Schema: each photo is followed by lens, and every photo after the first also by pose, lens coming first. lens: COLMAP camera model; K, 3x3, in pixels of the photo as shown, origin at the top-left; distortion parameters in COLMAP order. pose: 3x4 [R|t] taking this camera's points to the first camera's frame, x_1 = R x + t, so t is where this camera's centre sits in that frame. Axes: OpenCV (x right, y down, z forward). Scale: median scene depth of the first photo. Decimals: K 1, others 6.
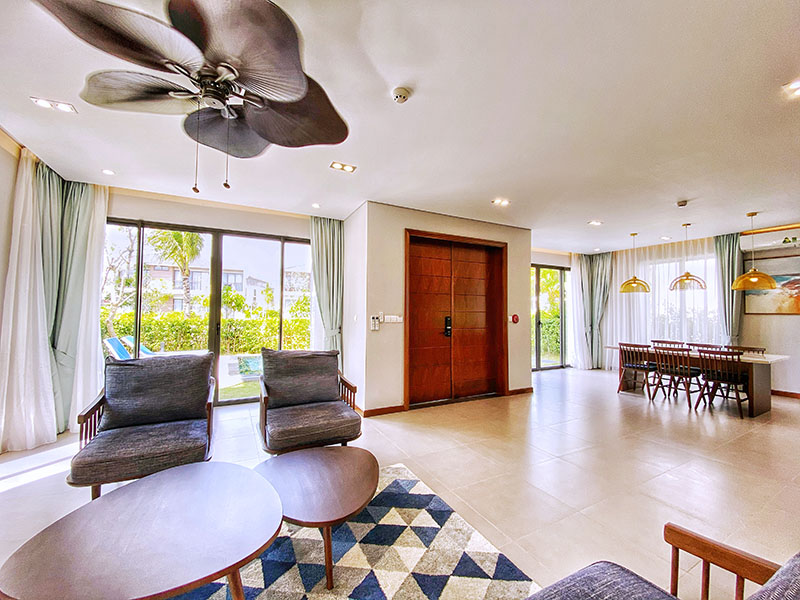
lens RADIAL K [[321.8, 0, 401.1], [0, 321.8, 301.8], [0, 0, 1]] dist [0.026855, -0.019722]
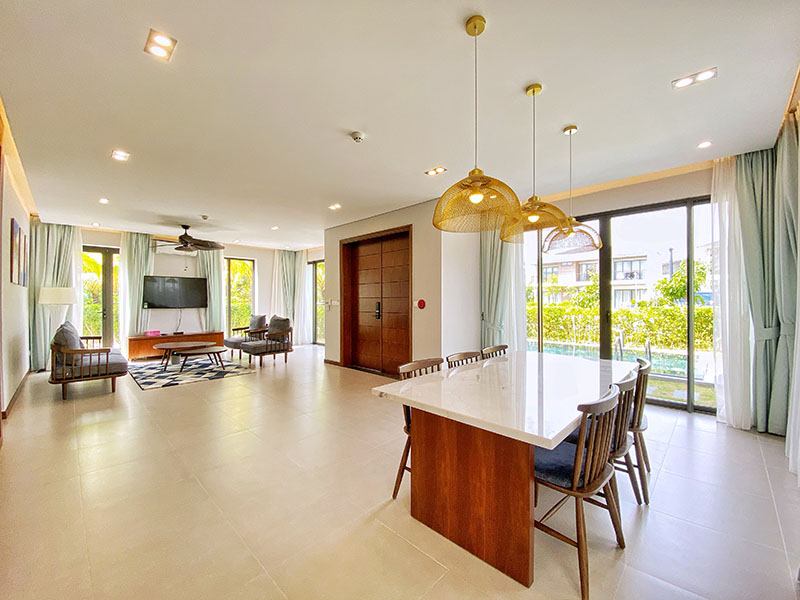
lens RADIAL K [[328.0, 0, 401.1], [0, 328.0, 301.1], [0, 0, 1]] dist [-0.000845, -0.000555]
pose [[0.310277, -0.009610, -0.950598, 1.271150], [0.034133, 0.999417, 0.001038, 0.042588], [0.950033, -0.032769, 0.310424, 0.687733]]
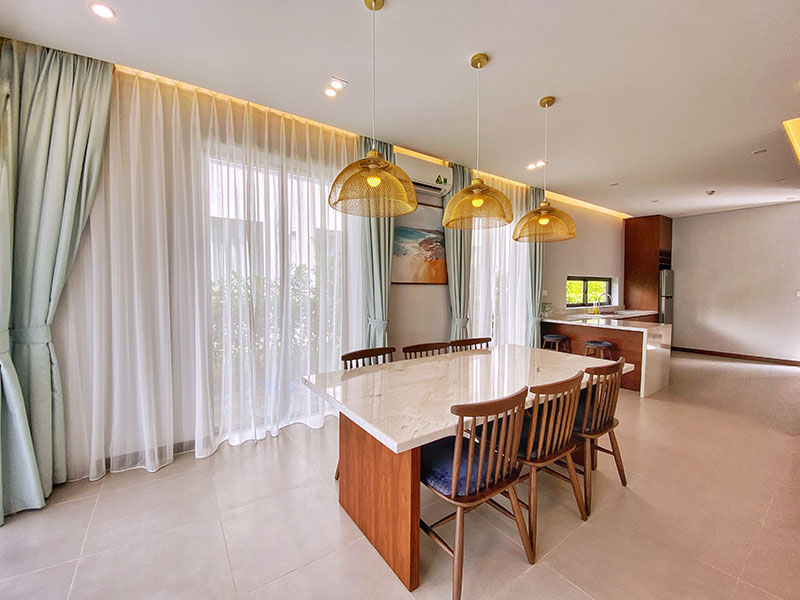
lens RADIAL K [[321.8, 0, 401.1], [0, 321.8, 301.8], [0, 0, 1]] dist [0.026855, -0.019722]
pose [[-0.113417, -0.049218, 0.992328, 0.488116], [-0.030530, 0.998473, 0.046033, 0.047612], [-0.993078, -0.025075, -0.114746, 1.156703]]
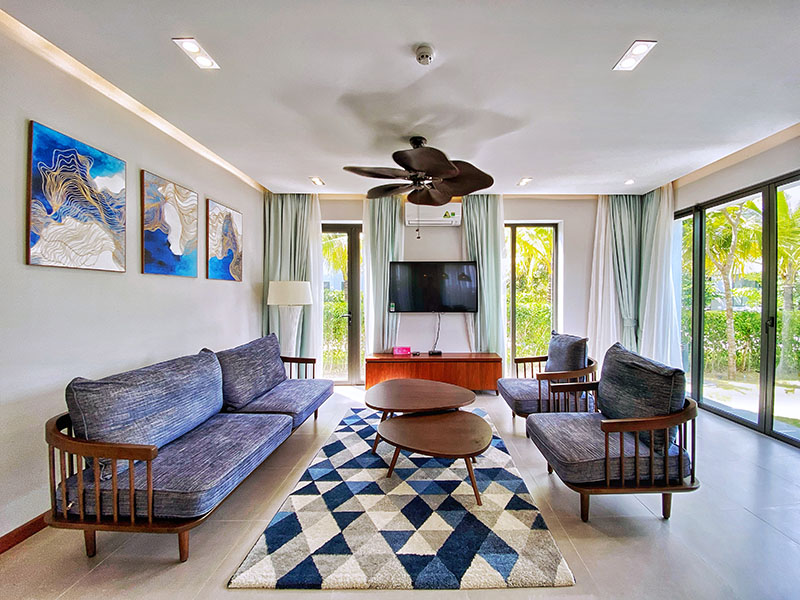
lens RADIAL K [[322.4, 0, 433.1], [0, 322.4, 300.4], [0, 0, 1]] dist [-0.001549, -0.000116]
pose [[-0.442391, -0.000408, -0.896822, 0.323396], [0.025061, 0.999604, -0.012817, 0.019850], [0.896472, -0.028145, -0.442206, 0.575372]]
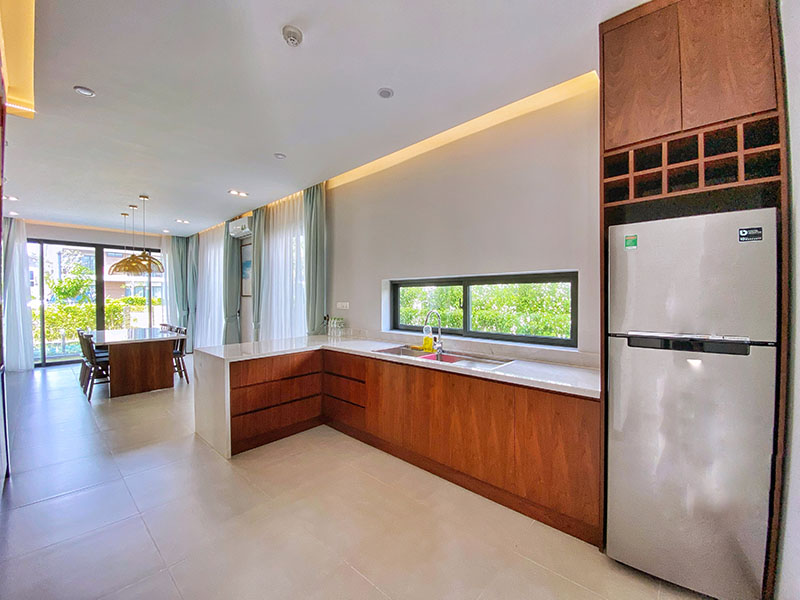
lens RADIAL K [[328.0, 0, 401.1], [0, 328.0, 301.1], [0, 0, 1]] dist [-0.000845, -0.000555]
pose [[0.939820, -0.010072, 0.341521, 1.325127], [-0.003108, 0.999272, 0.038022, 0.010853], [-0.341655, -0.036796, 0.939105, -0.238069]]
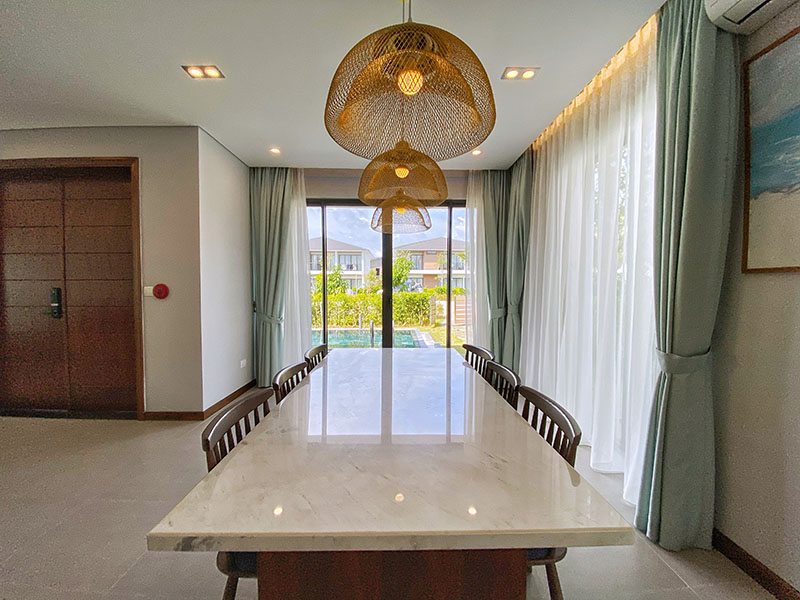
lens RADIAL K [[321.8, 0, 401.1], [0, 321.8, 301.8], [0, 0, 1]] dist [0.026855, -0.019722]
pose [[0.892243, 0.012416, -0.451385, 1.042189], [0.018897, 0.997719, 0.064799, 0.043808], [0.451160, -0.066347, 0.889974, 0.707121]]
